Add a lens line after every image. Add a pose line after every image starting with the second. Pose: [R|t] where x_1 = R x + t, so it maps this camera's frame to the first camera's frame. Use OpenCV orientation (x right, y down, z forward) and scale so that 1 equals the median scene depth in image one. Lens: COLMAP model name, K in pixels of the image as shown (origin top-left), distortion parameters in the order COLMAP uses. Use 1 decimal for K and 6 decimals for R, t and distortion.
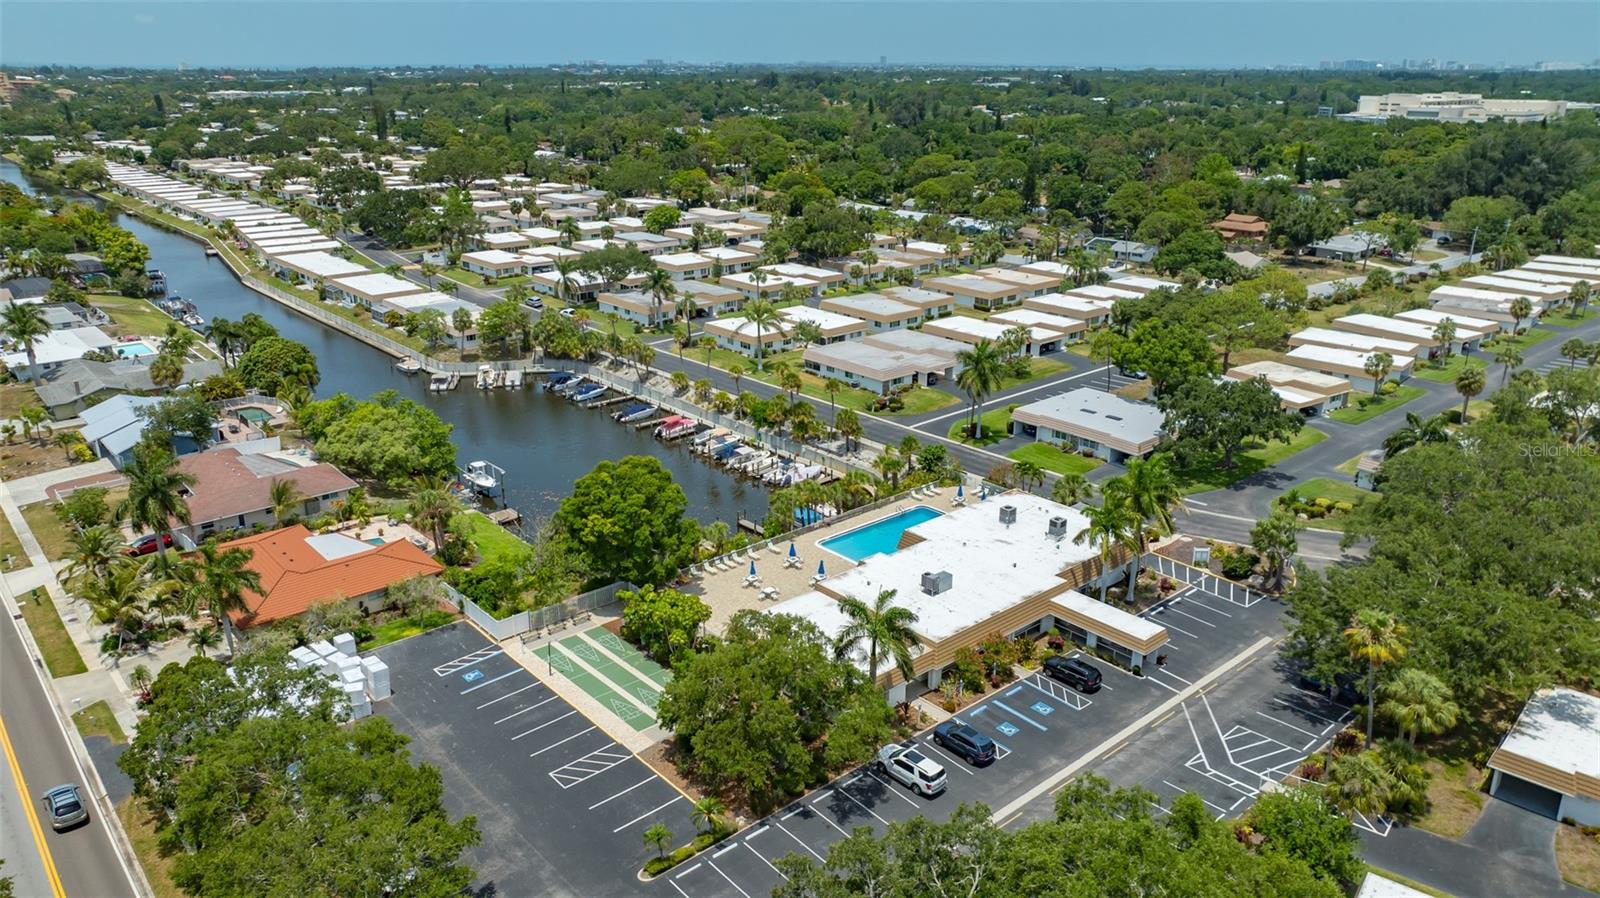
lens RADIAL K [[1121.7, 0, 800.0], [0, 1121.7, 449.0], [0, 0, 1]] dist [-0.020613, 0.007536]
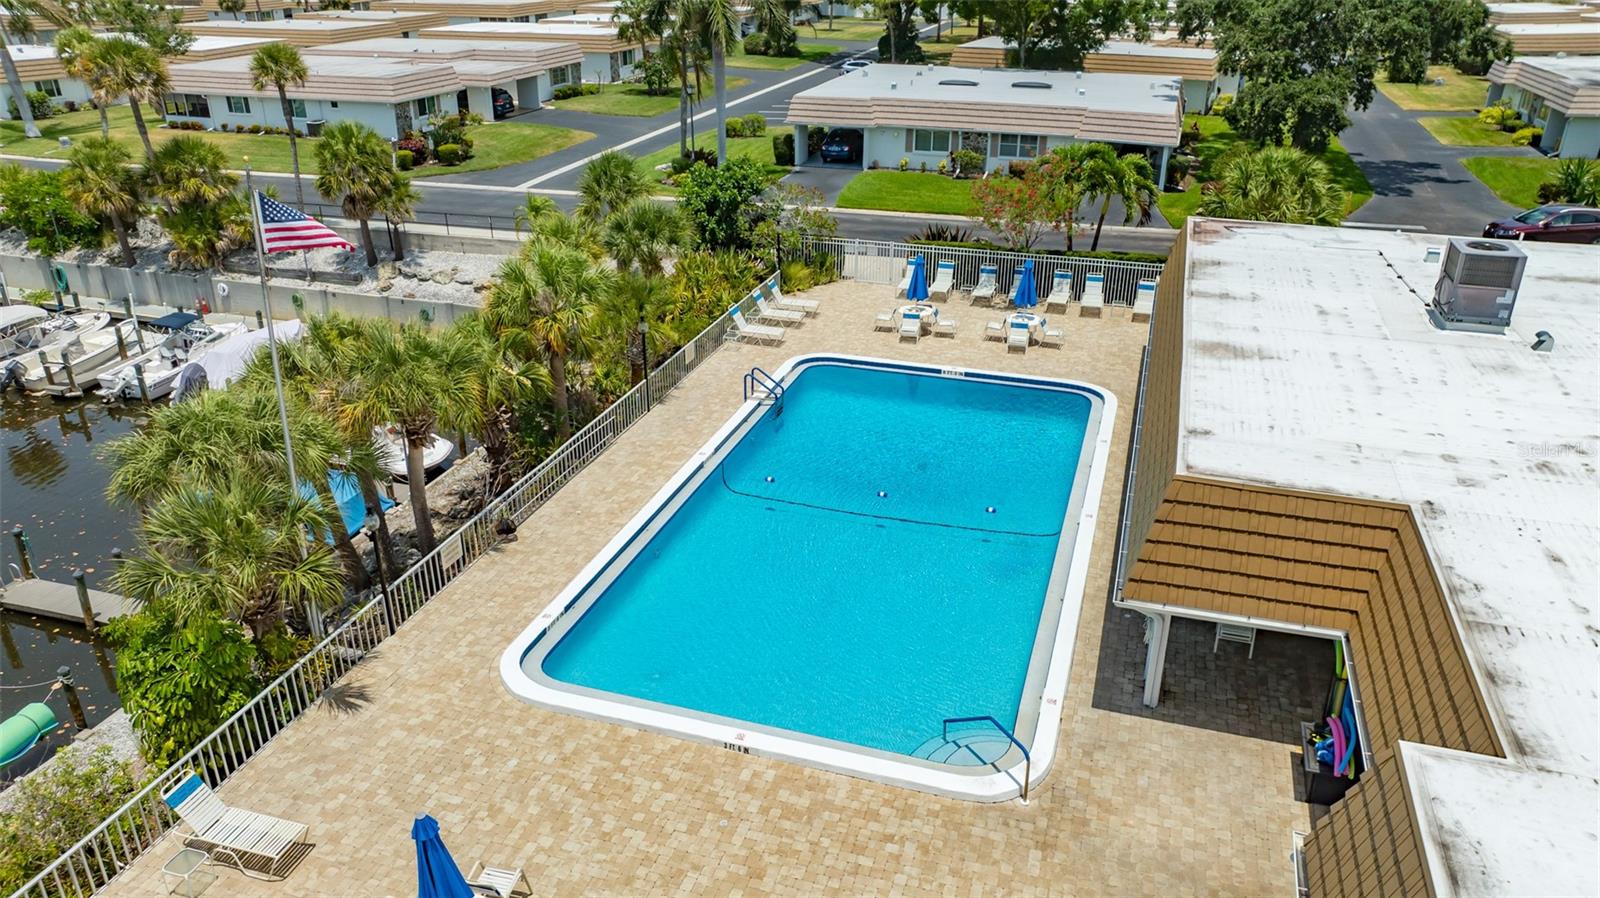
lens RADIAL K [[1121.7, 0, 800.0], [0, 1121.7, 449.0], [0, 0, 1]] dist [-0.020613, 0.007536]
pose [[0.859035, -0.217469, 0.463429, -0.013957], [0.169536, 0.975051, 0.143293, 0.030428], [-0.483029, -0.044526, 0.874471, 0.691184]]
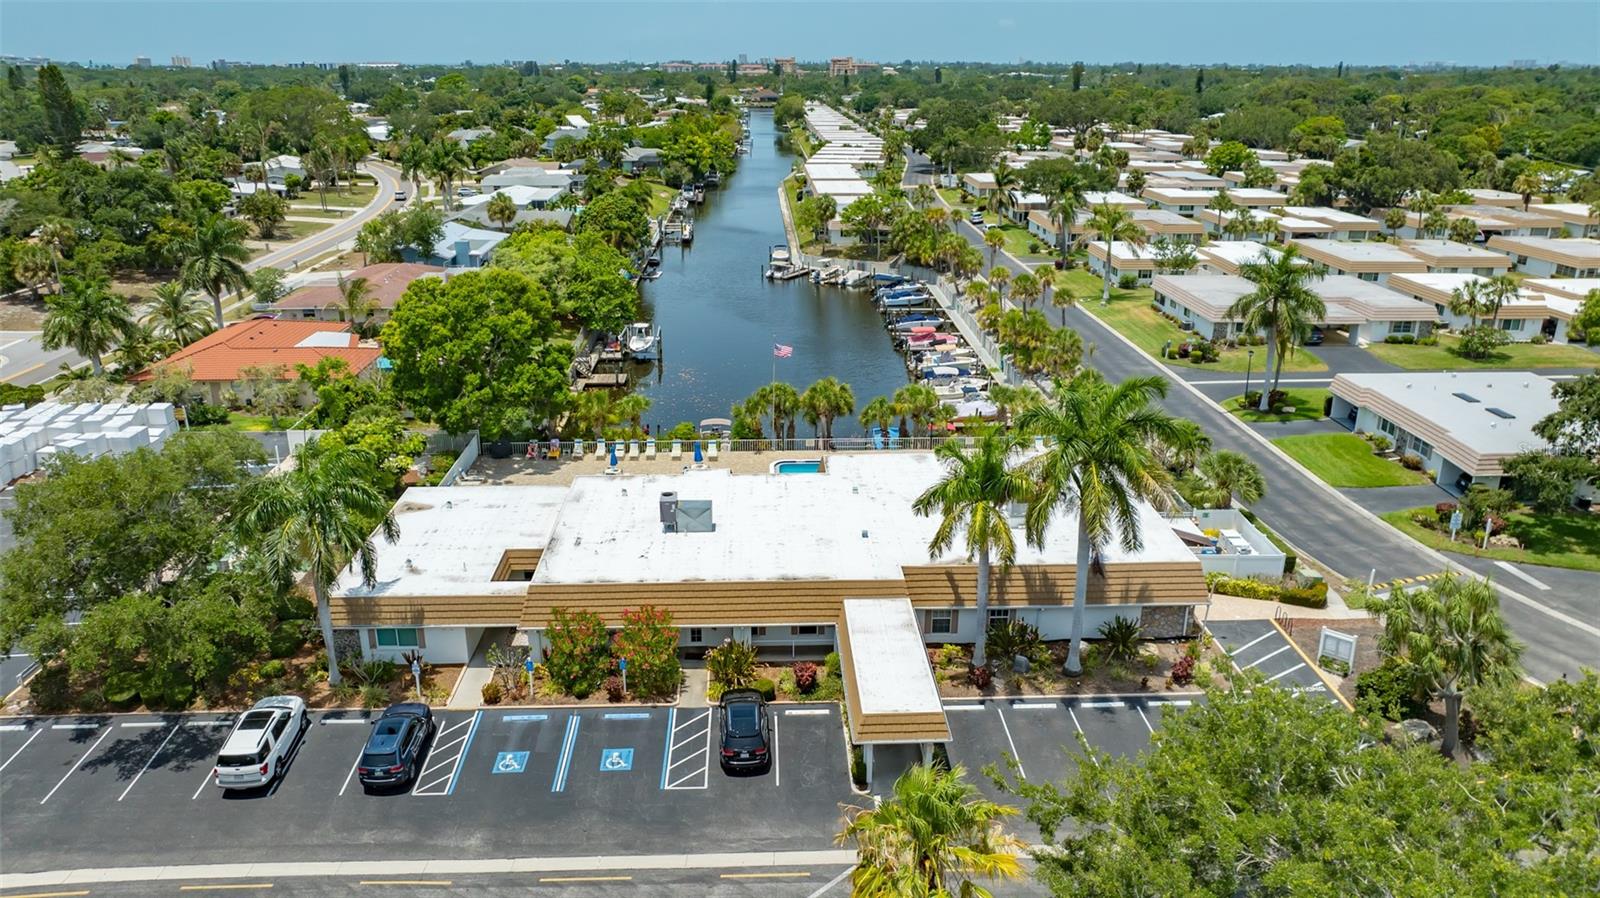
lens RADIAL K [[1121.7, 0, 800.0], [0, 1121.7, 449.0], [0, 0, 1]] dist [-0.020613, 0.007536]
pose [[0.778815, 0.206714, -0.592214, 0.346875], [-0.207905, 0.975838, 0.067205, 0.023153], [0.591797, 0.070784, 0.802973, 0.383129]]
